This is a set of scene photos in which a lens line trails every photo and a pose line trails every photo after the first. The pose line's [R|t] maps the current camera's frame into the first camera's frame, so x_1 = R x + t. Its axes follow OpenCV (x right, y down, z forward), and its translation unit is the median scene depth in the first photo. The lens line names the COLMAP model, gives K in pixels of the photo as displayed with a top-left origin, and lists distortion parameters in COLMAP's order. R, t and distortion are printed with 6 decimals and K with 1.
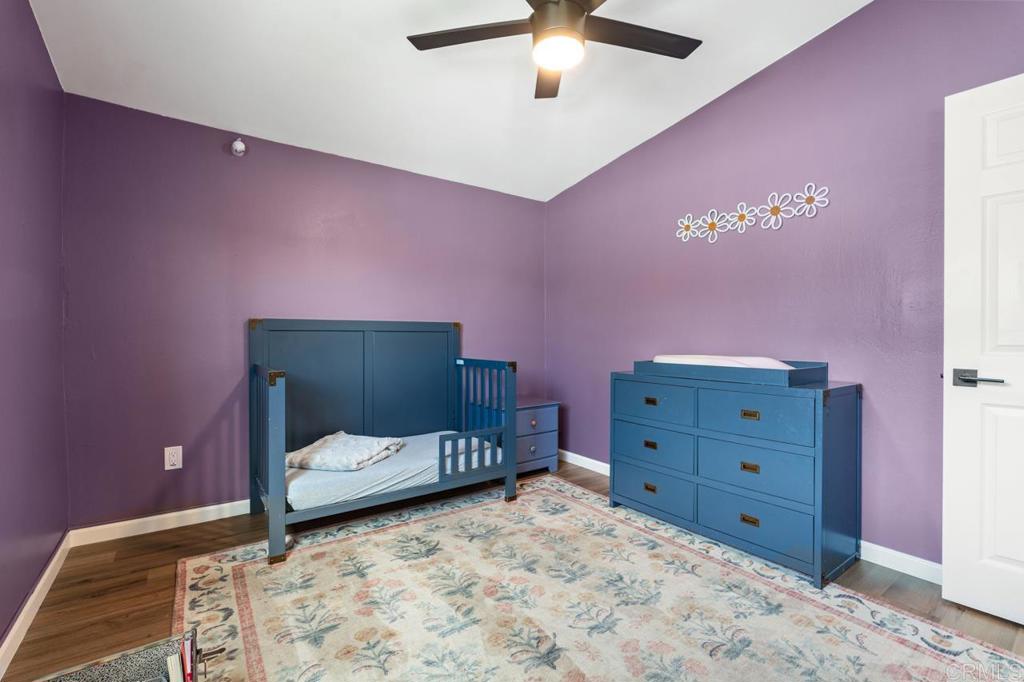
lens RADIAL K [[446.8, 0, 512.0], [0, 446.8, 341.0], [0, 0, 1]] dist [-0.003040, 0.000031]
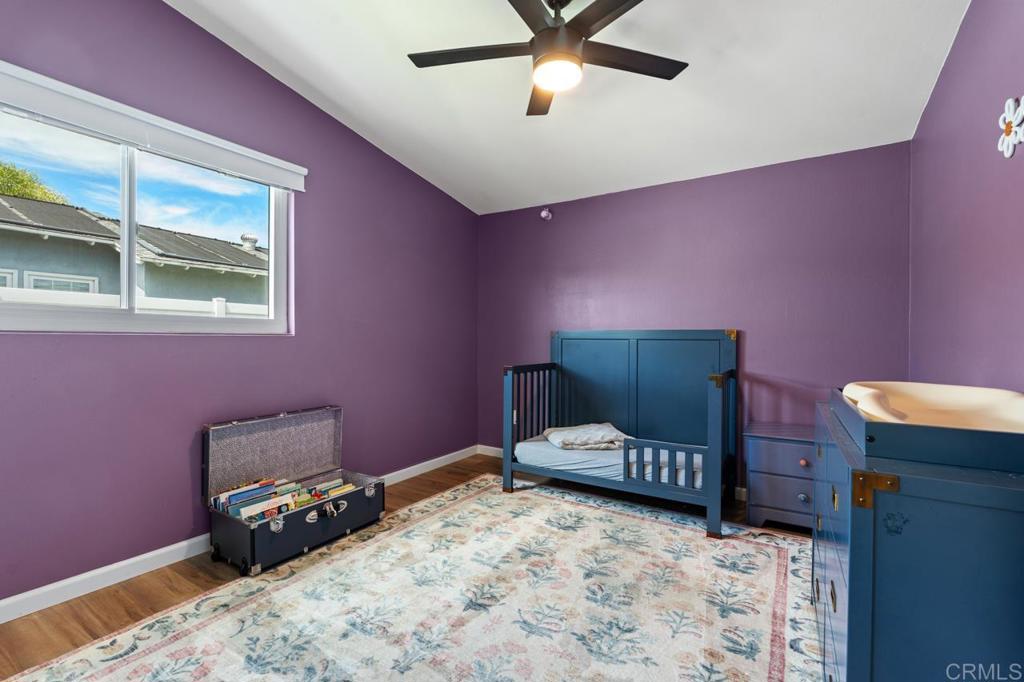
lens RADIAL K [[446.8, 0, 512.0], [0, 446.8, 341.0], [0, 0, 1]] dist [-0.003040, 0.000031]
pose [[0.374557, 0.004260, -0.927194, 0.834541], [-0.013853, 0.999904, -0.001002, -0.016131], [0.927100, 0.013220, 0.374580, 0.411219]]
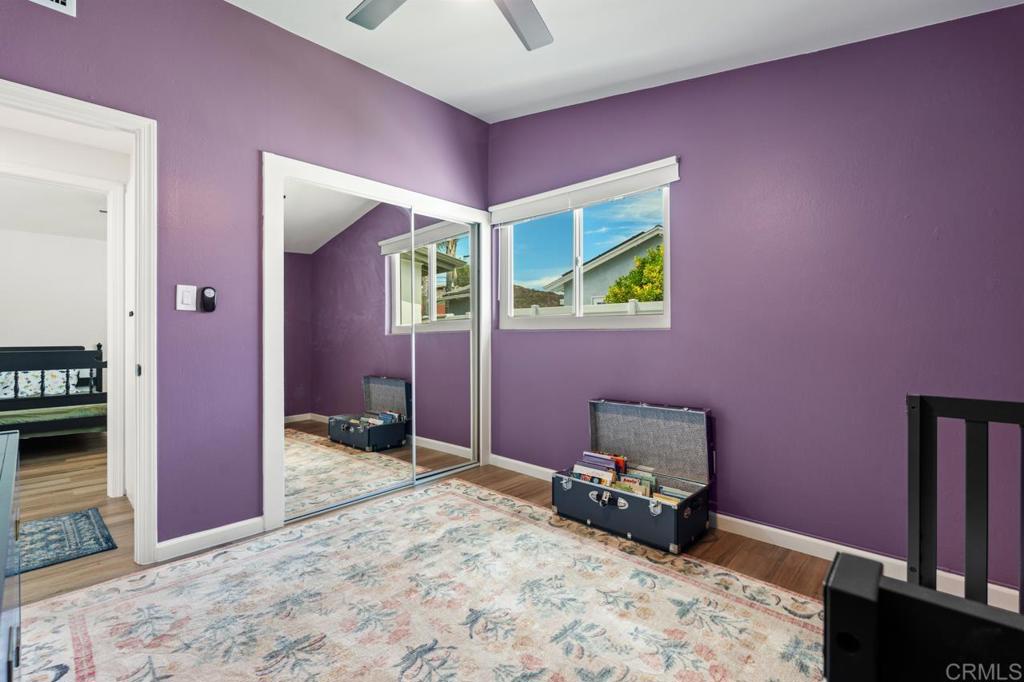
lens RADIAL K [[447.3, 0, 512.0], [0, 447.3, 341.0], [0, 0, 1]] dist [-0.012474, -0.000194]
pose [[-0.982764, 0.000489, -0.184862, 0.134683], [-0.003300, 0.999791, 0.020191, -0.016557], [0.184833, 0.020453, -0.982557, 1.407045]]
